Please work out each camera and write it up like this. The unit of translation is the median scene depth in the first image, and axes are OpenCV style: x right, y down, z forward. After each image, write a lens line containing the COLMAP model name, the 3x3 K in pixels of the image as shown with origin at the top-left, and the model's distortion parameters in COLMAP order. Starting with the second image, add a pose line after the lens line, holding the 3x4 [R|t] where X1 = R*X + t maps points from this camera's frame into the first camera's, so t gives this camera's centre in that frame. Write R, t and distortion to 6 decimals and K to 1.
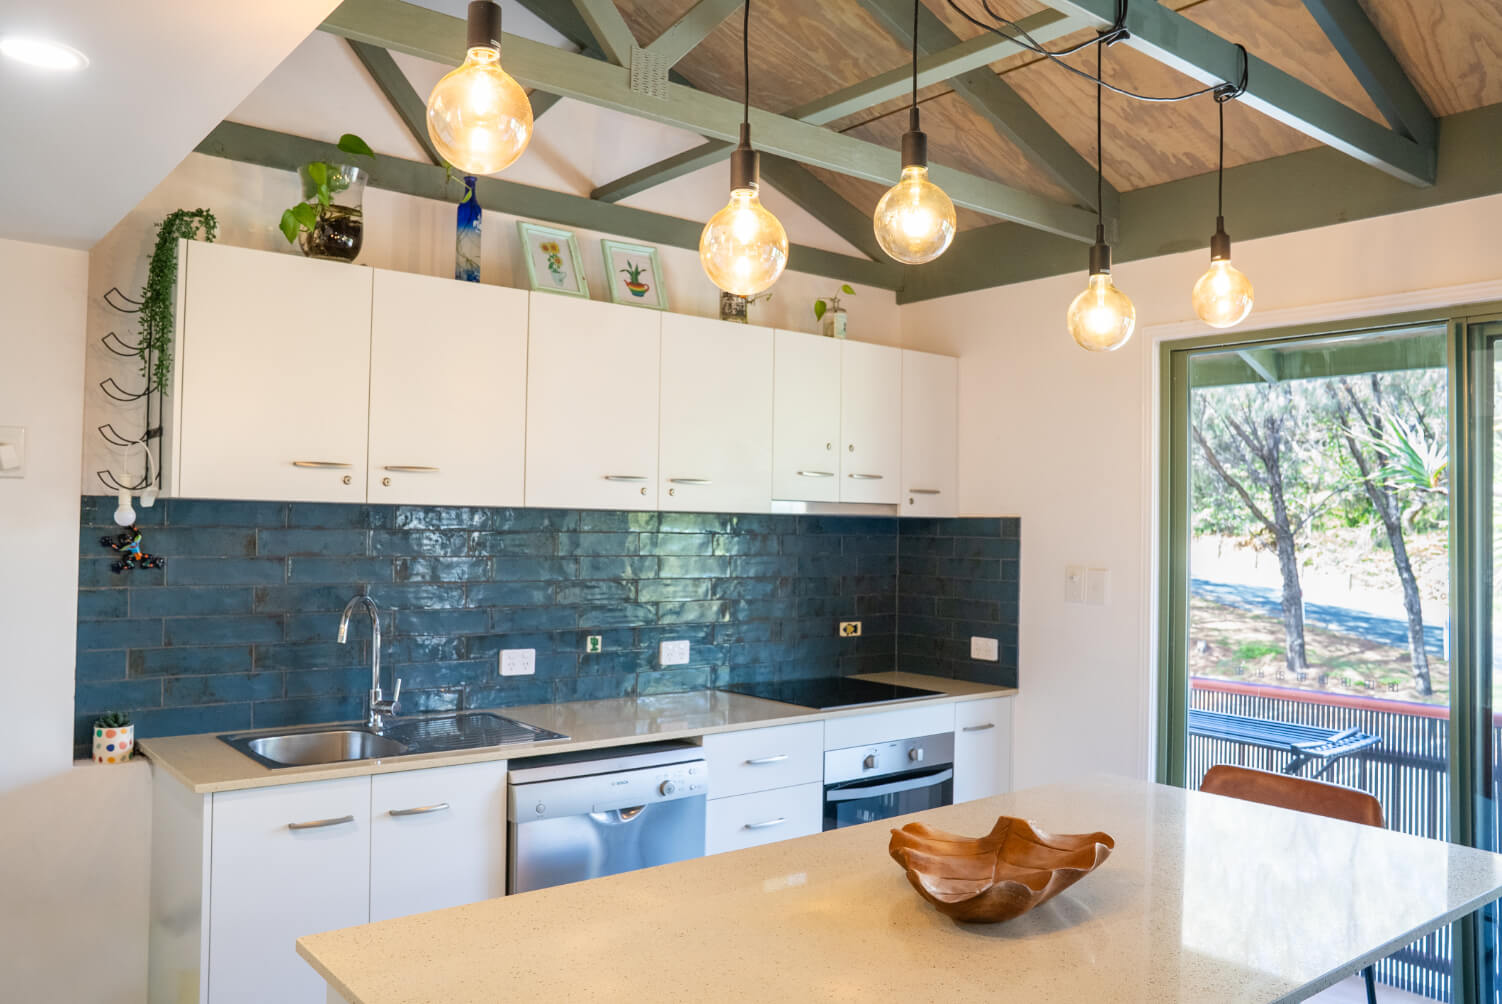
lens RADIAL K [[1155.6, 0, 745.4], [0, 1155.6, 502.0], [0, 0, 1]] dist [-0.074661, -0.001986]
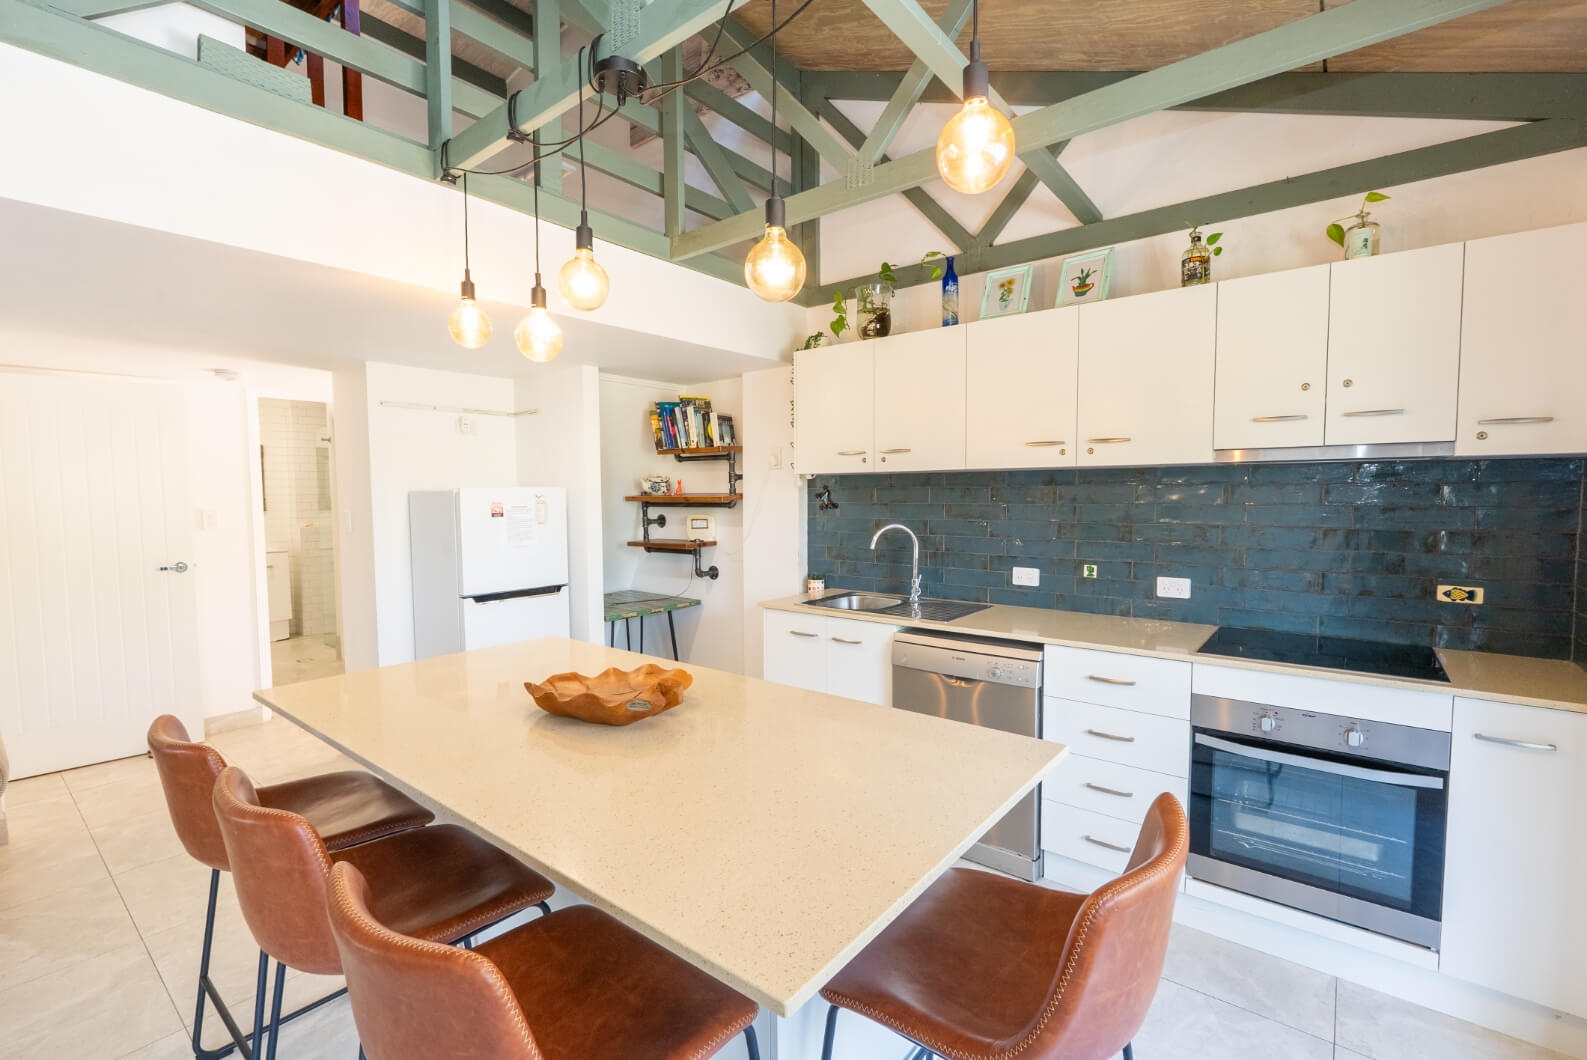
lens RADIAL K [[698.1, 0, 780.6], [0, 698.1, 528.3], [0, 0, 1]] dist [-0.011342, 0.001726]
pose [[0.215751, 0.033729, -0.975866, 0.560063], [0.031258, 0.998652, 0.041427, 0.030962], [0.975948, -0.039442, 0.214406, 0.489186]]
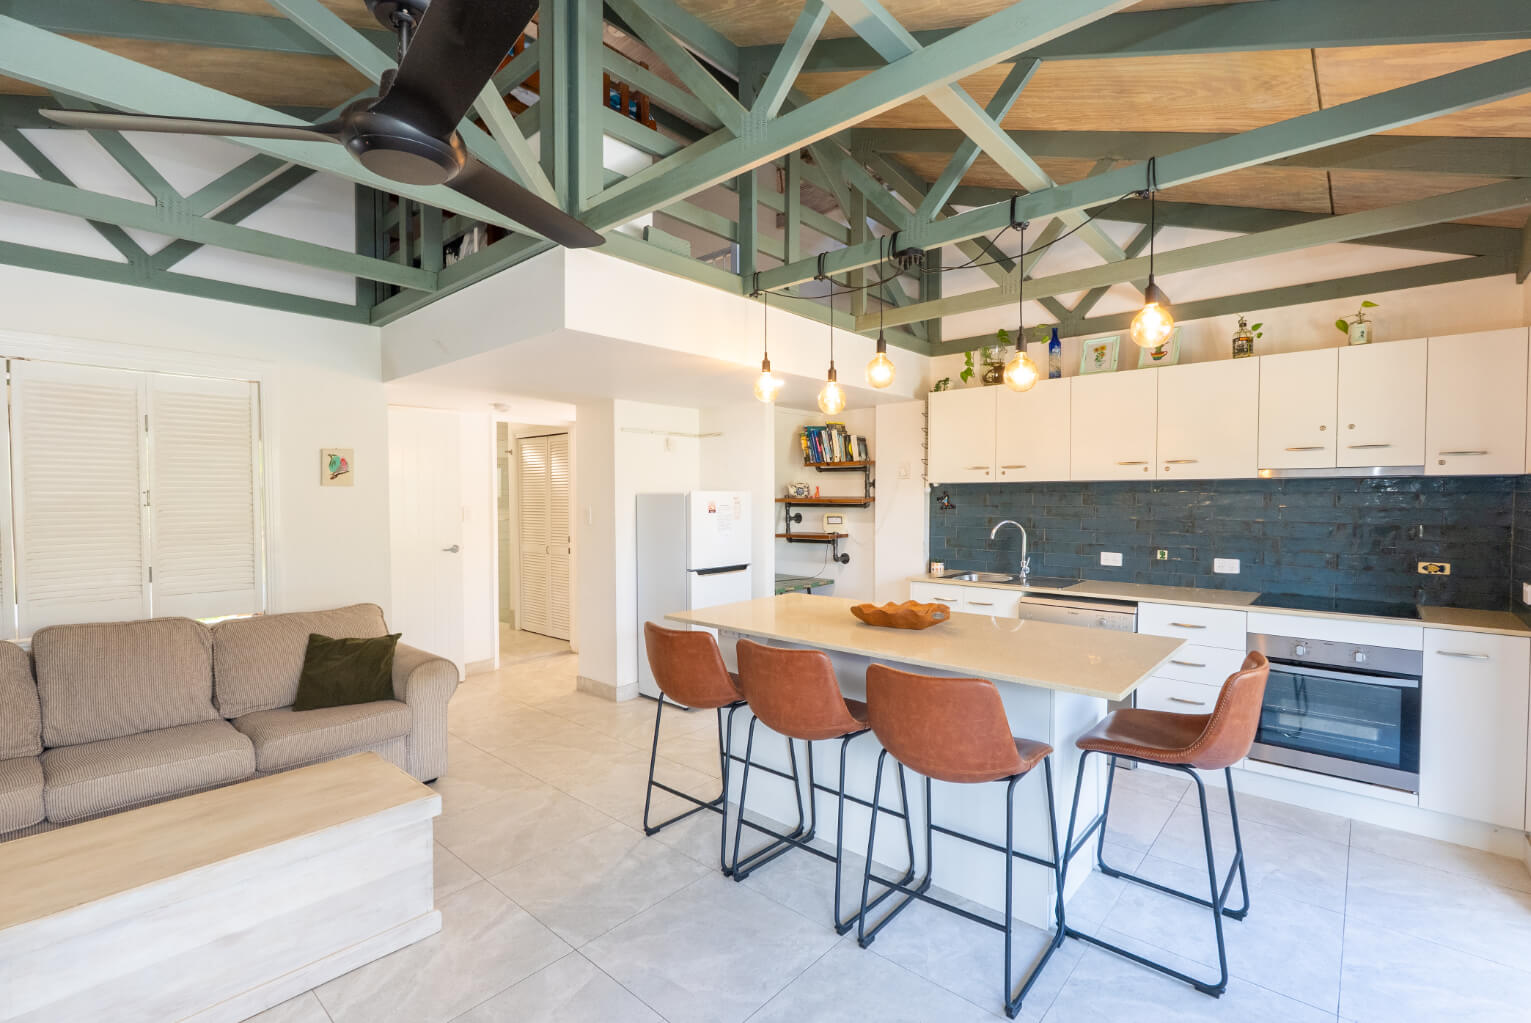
lens RADIAL K [[673.5, 0, 760.2], [0, 673.5, 509.5], [0, 0, 1]] dist [-0.011342, 0.001726]
pose [[0.165054, 0.003794, -0.986277, 0.798910], [0.023898, 0.999684, 0.007845, 0.029075], [0.985995, -0.024865, 0.164911, 0.206466]]
